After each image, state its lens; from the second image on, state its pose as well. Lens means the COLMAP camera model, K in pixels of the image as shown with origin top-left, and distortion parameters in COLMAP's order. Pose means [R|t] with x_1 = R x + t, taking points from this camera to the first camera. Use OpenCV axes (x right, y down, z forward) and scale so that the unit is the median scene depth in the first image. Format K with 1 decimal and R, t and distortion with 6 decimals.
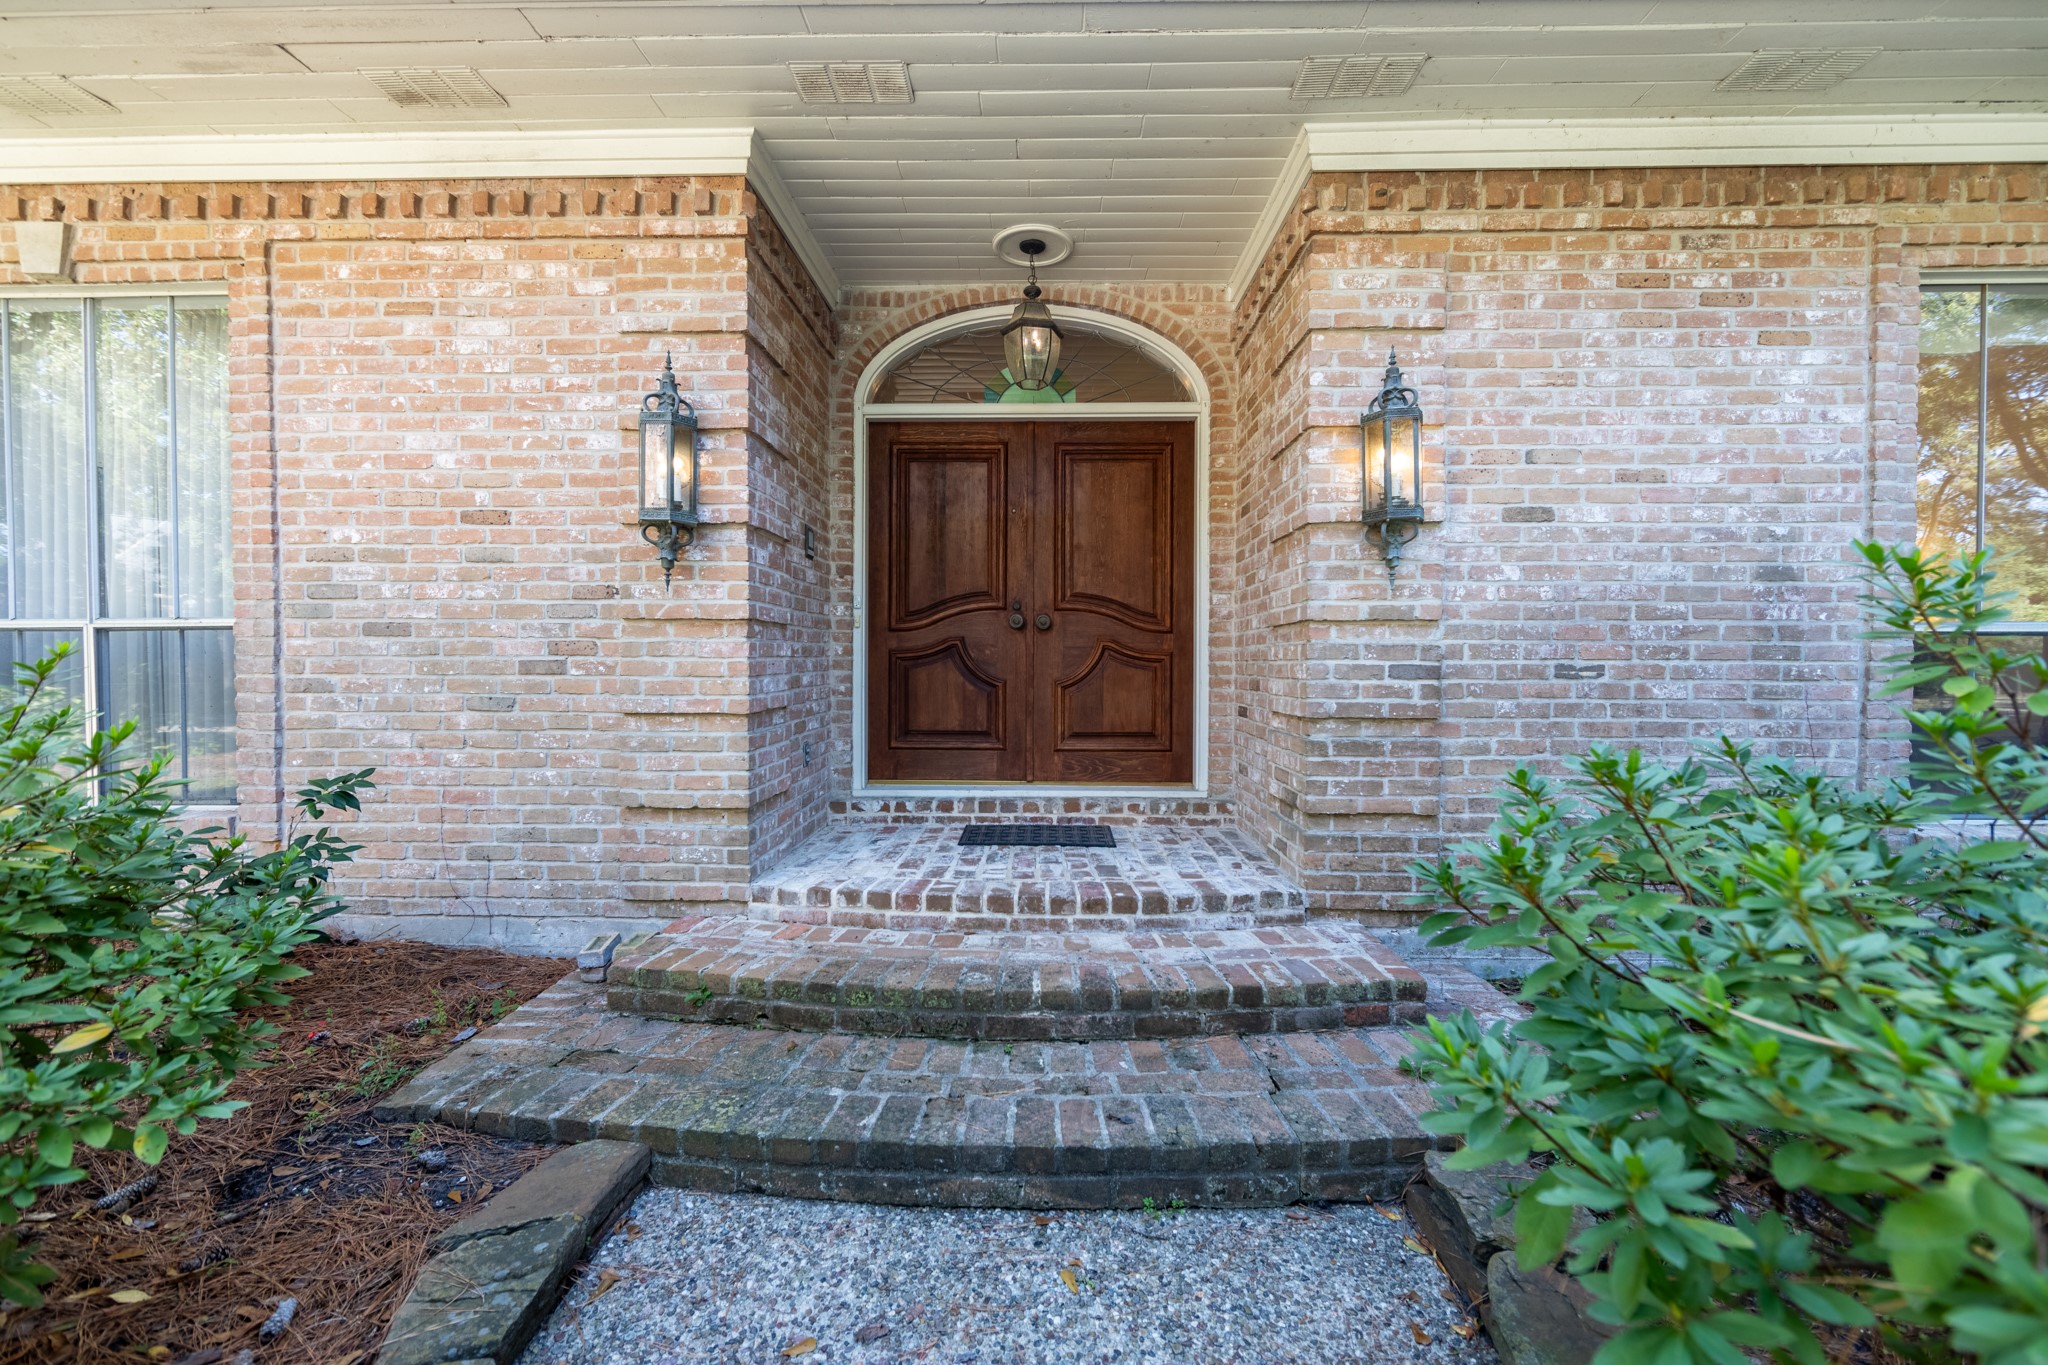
lens RADIAL K [[805.2, 0, 1033.7], [0, 805.2, 679.9], [0, 0, 1]] dist [-0.009472, -0.000015]
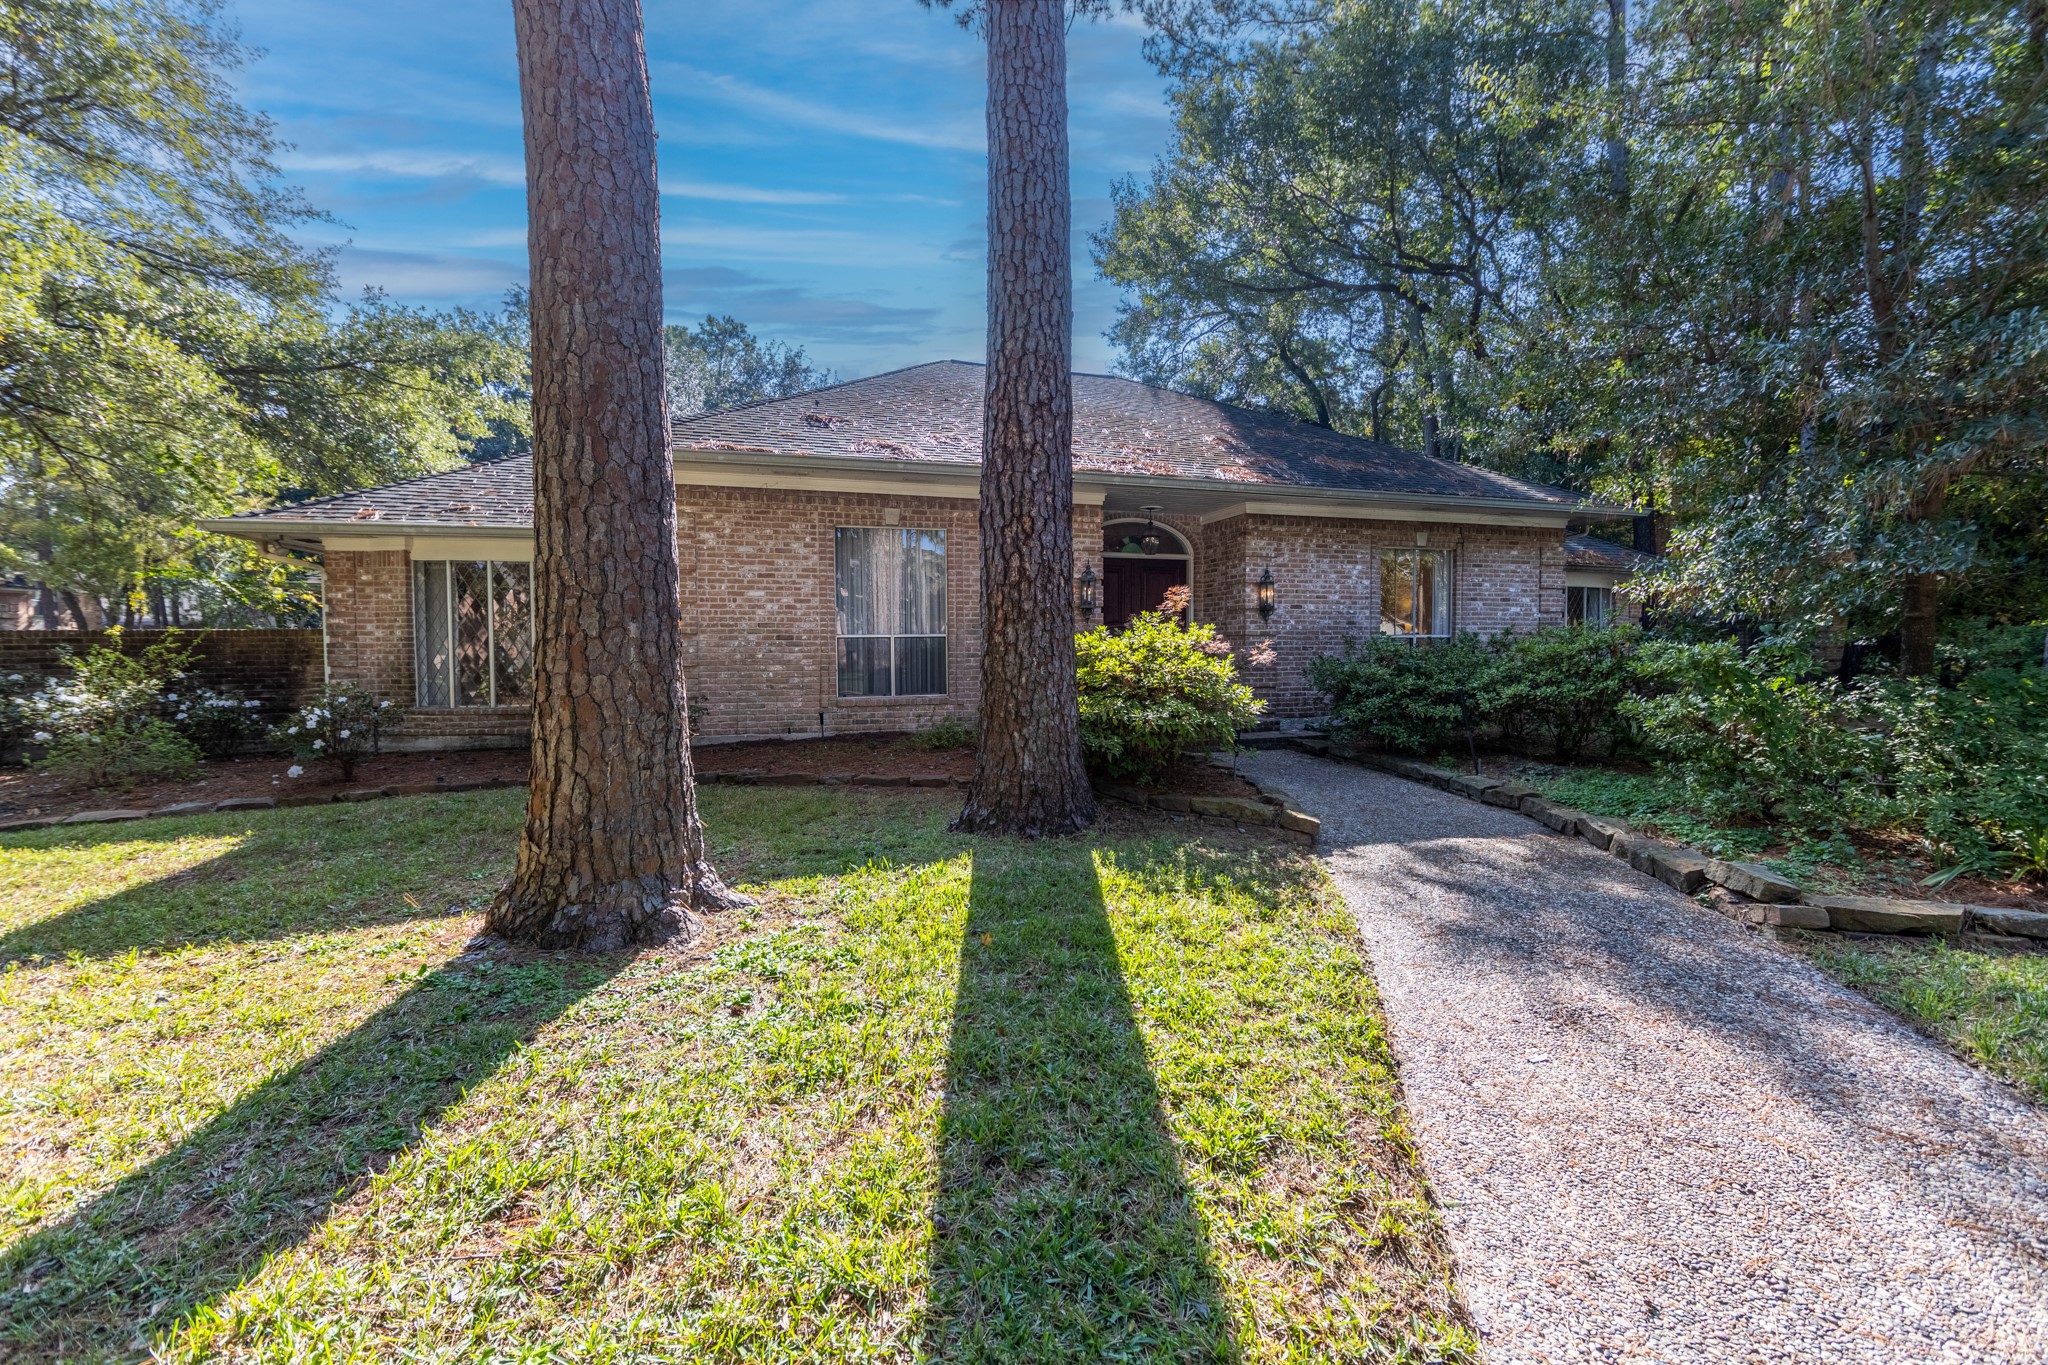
lens RADIAL K [[805.2, 0, 1033.7], [0, 805.2, 679.9], [0, 0, 1]] dist [-0.009472, -0.000015]
pose [[0.950590, -0.020218, 0.309789, -1.750738], [0.012431, 0.999556, 0.027089, 0.019904], [-0.310199, -0.021900, 0.950419, -2.239861]]
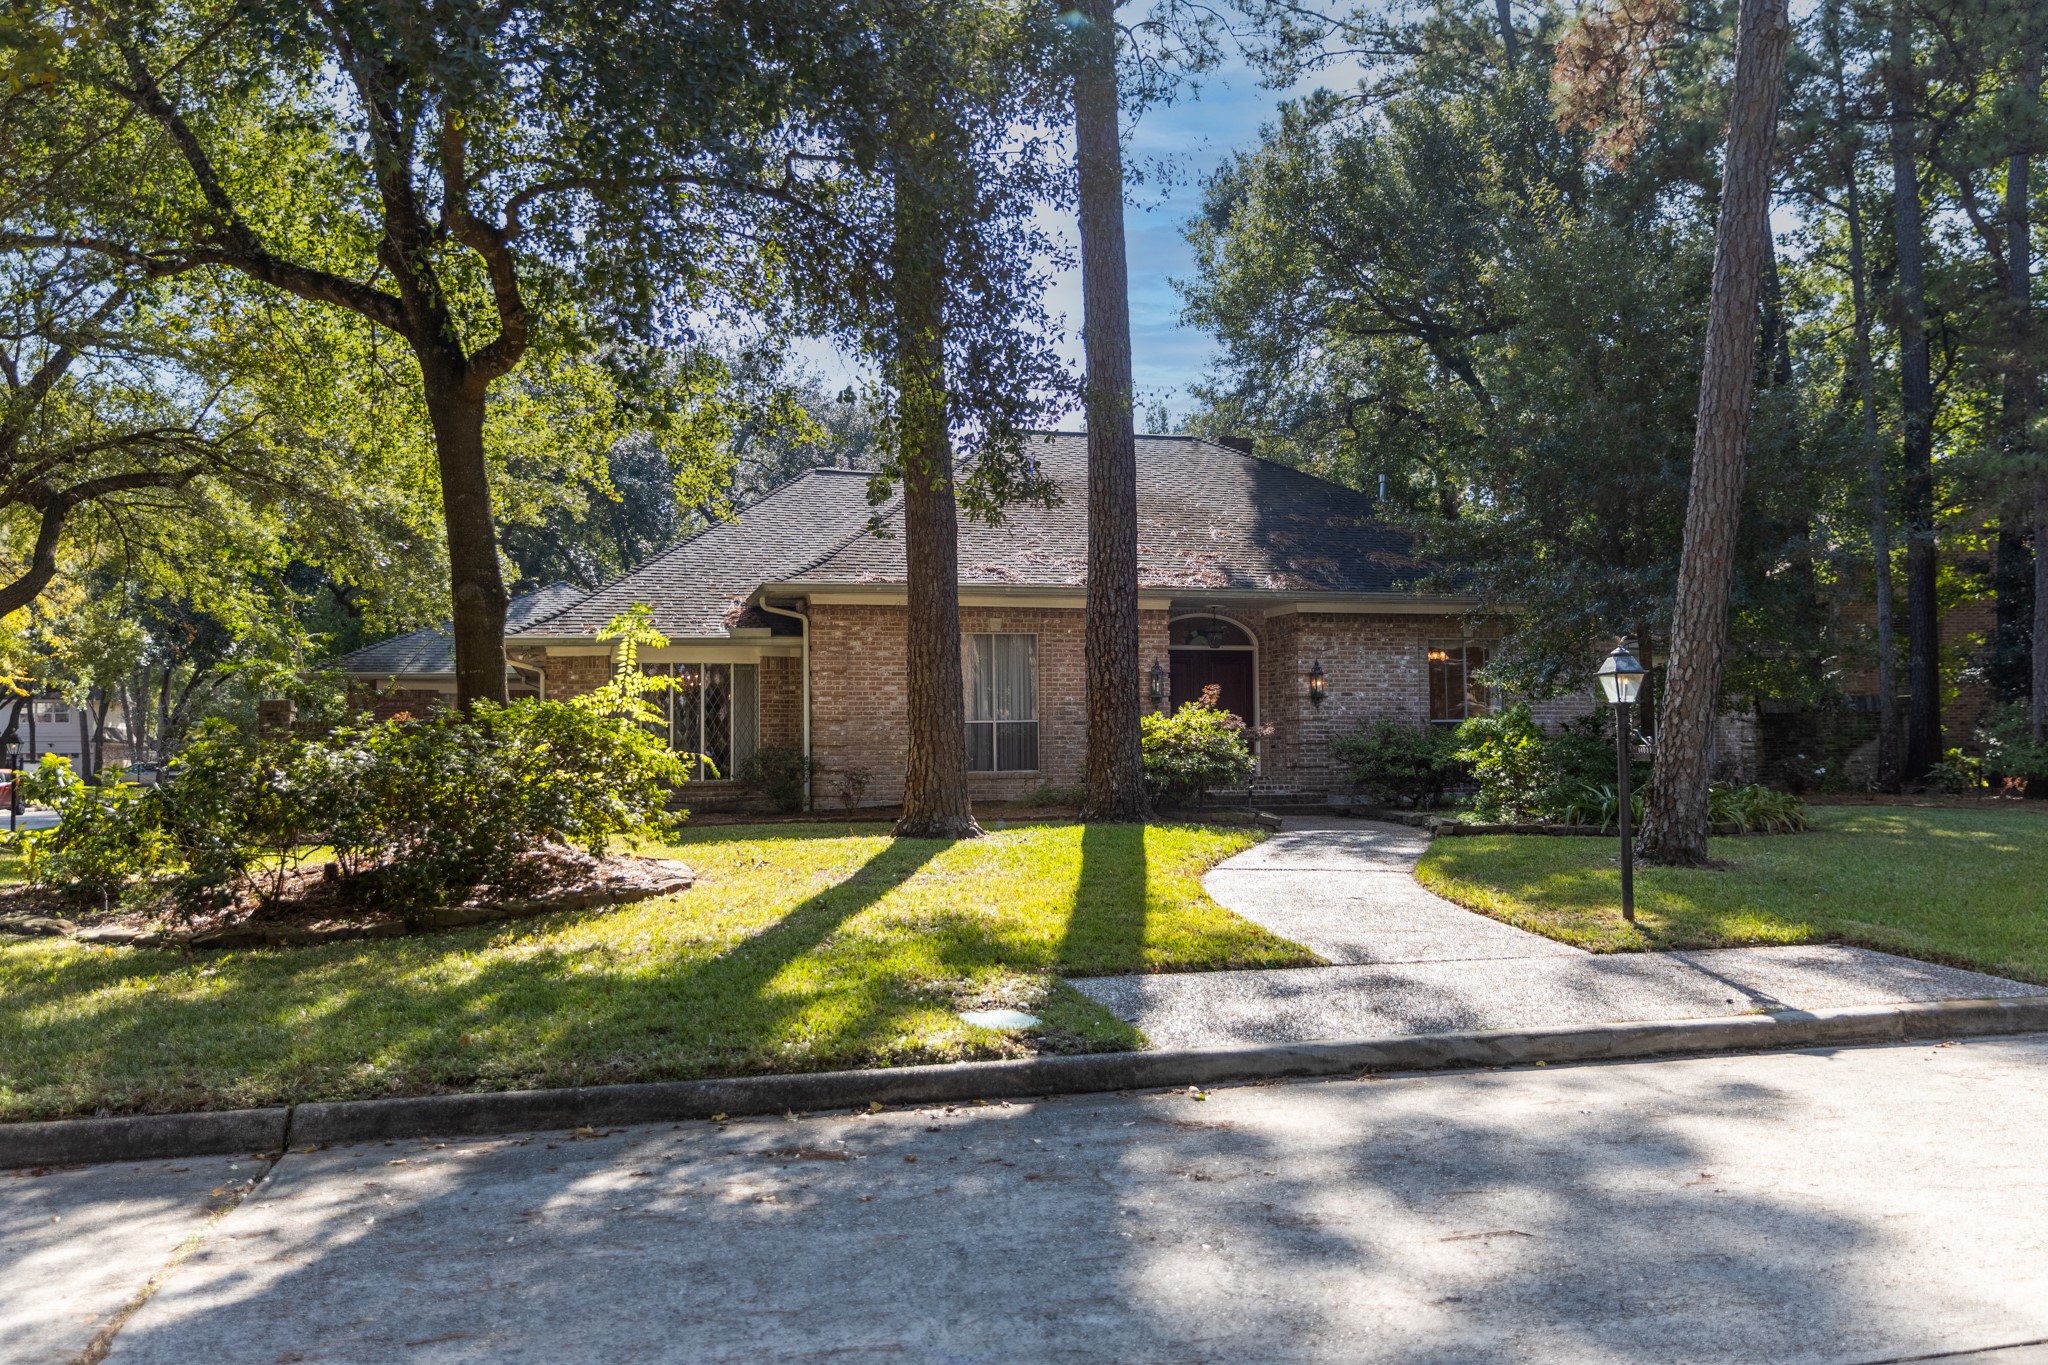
lens RADIAL K [[1683.3, 0, 1024.0], [0, 1683.3, 682.5], [0, 0, 1]] dist [0.000433, 0.000074]
pose [[0.961333, 0.000748, 0.275389, -3.442525], [0.017000, 0.997928, -0.062055, 0.249611], [-0.274865, 0.064337, 0.959328, -7.009108]]
